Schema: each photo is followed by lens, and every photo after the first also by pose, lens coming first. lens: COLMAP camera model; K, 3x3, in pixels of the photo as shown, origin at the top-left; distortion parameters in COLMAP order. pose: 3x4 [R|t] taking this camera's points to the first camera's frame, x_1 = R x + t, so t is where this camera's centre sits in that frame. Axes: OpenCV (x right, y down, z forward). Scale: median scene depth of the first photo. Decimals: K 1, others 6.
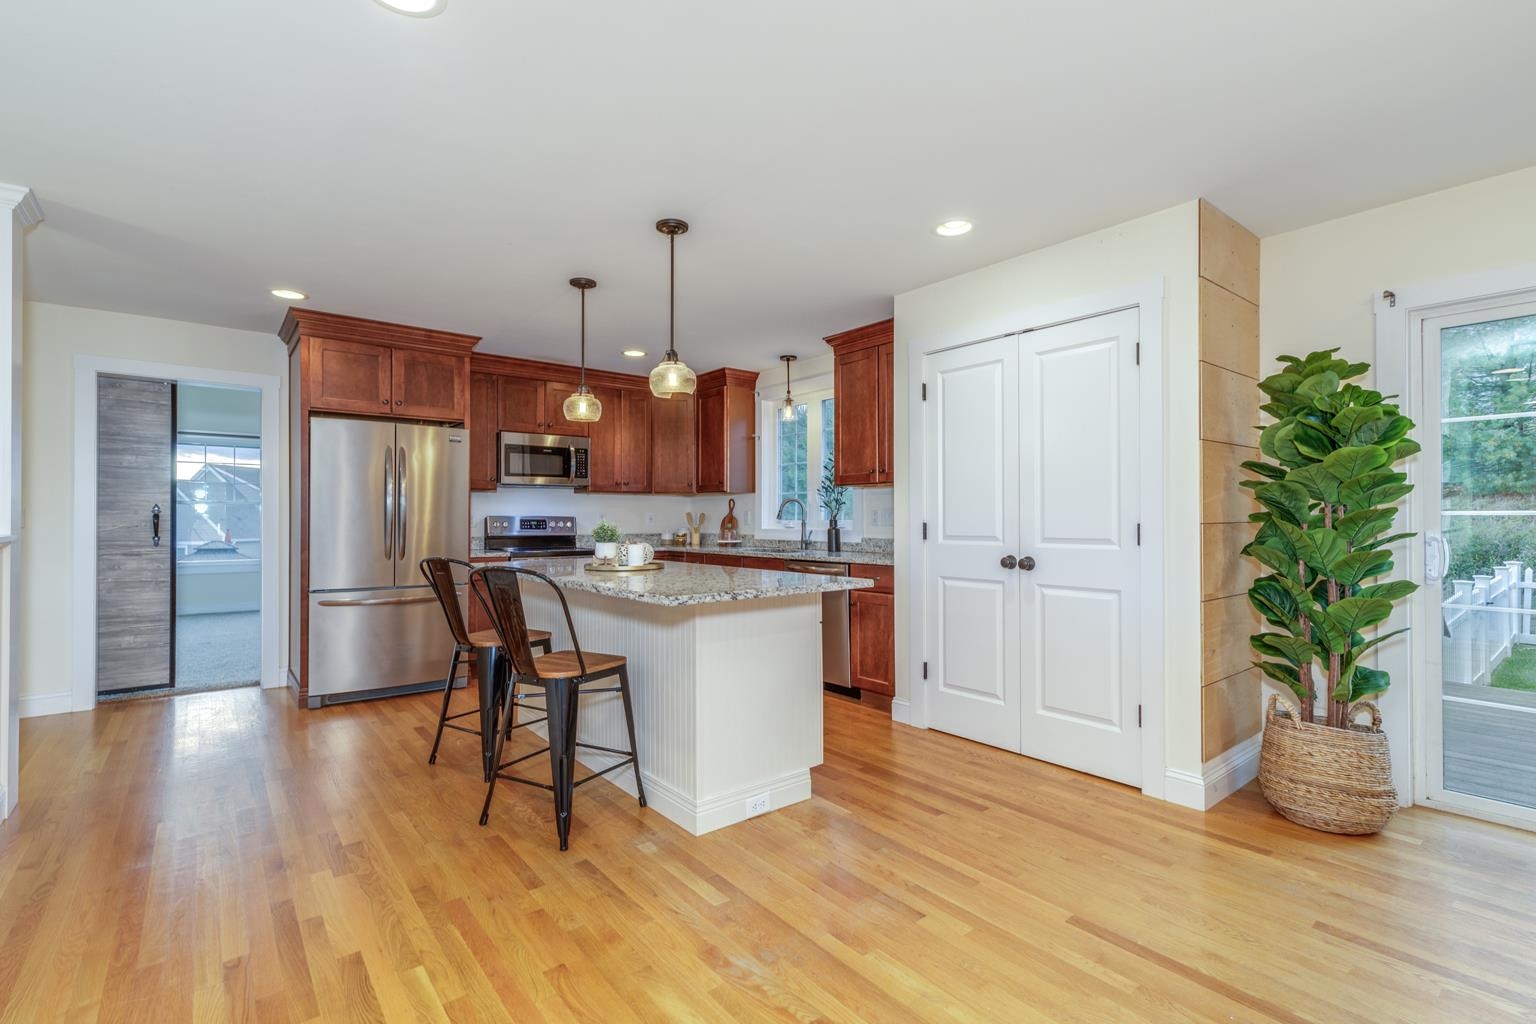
lens RADIAL K [[710.7, 0, 768.0], [0, 710.7, 512.0], [0, 0, 1]] dist [0.009948, 0.000232]
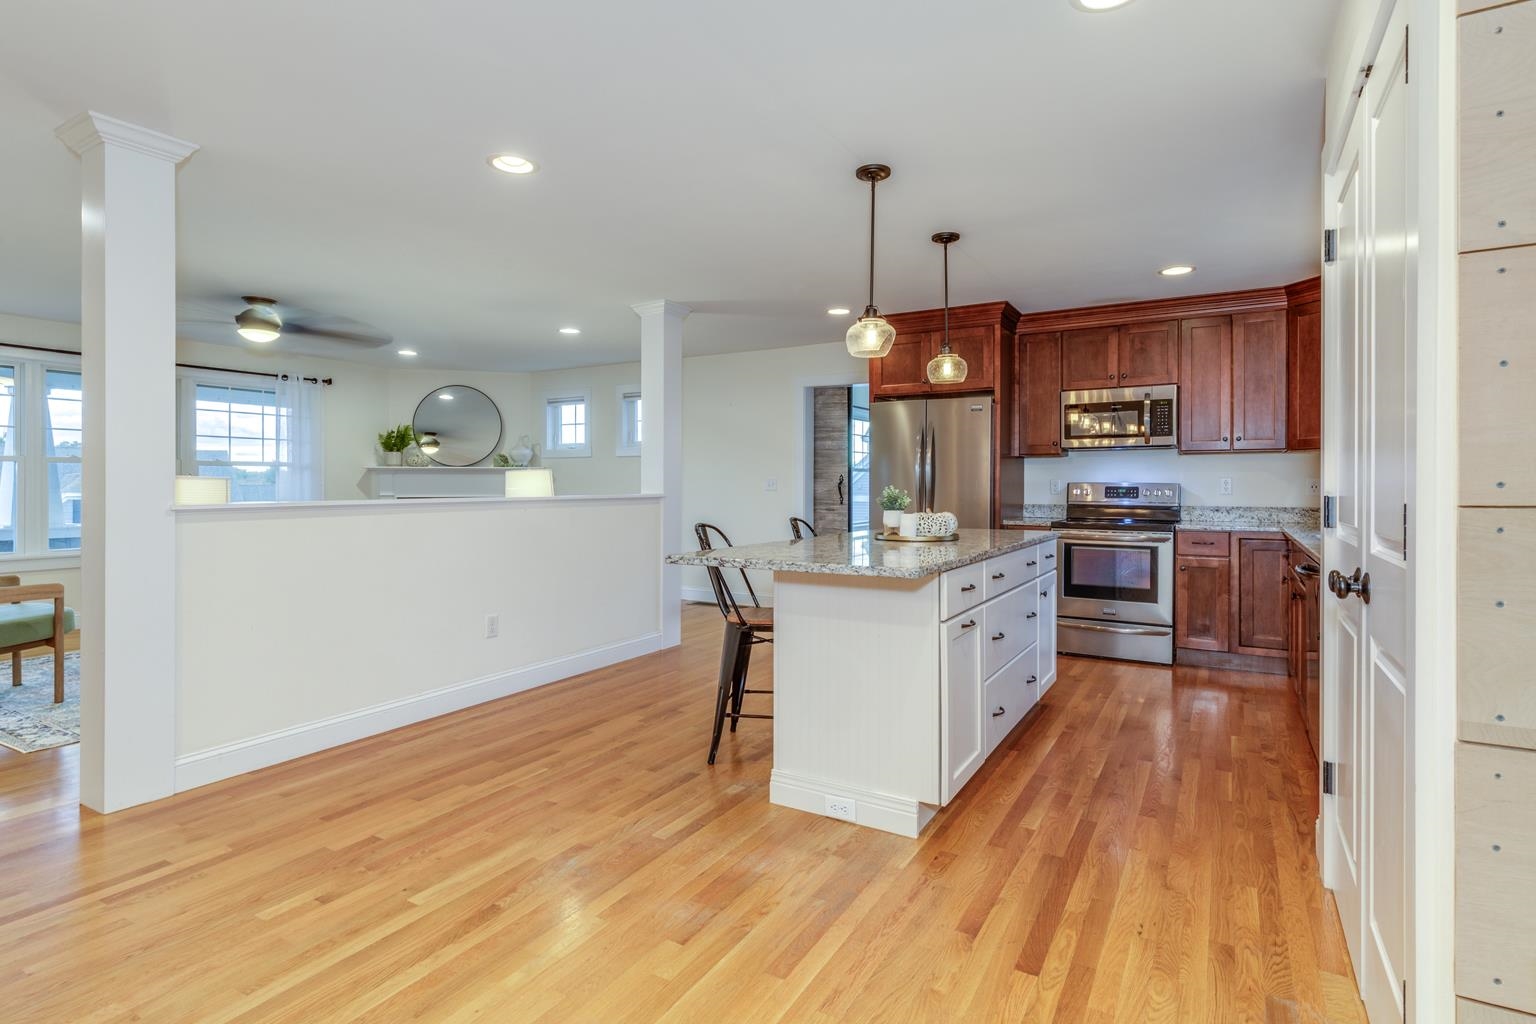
lens RADIAL K [[760.6, 0, 765.1], [0, 760.6, 485.1], [0, 0, 1]] dist [-0.002054, 0.000108]
pose [[0.348292, 0.002577, -0.937383, 0.703190], [0.006278, 0.999967, 0.005081, 0.001856], [0.937365, -0.007654, 0.348264, 0.486872]]
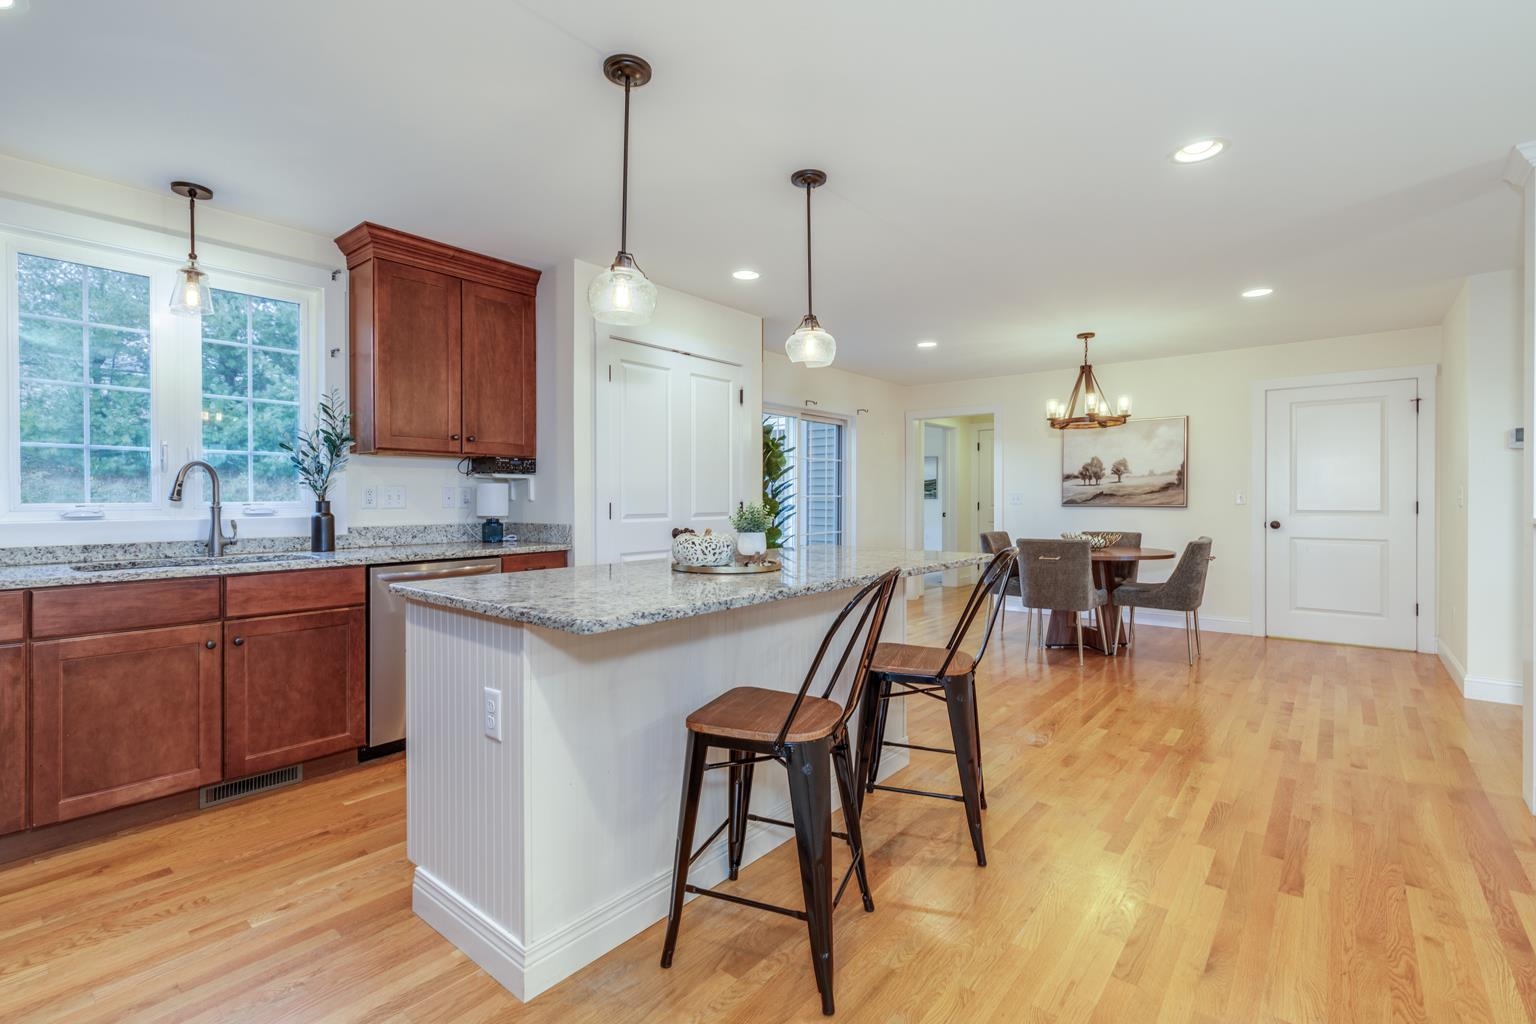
lens RADIAL K [[684.3, 0, 769.2], [0, 684.3, 499.5], [0, 0, 1]] dist [-0.000229, 0.000067]
pose [[-0.208724, -0.000321, 0.977975, -0.918361], [-0.007947, 0.999967, -0.001368, 0.011263], [-0.977942, -0.008057, -0.208720, 1.152662]]
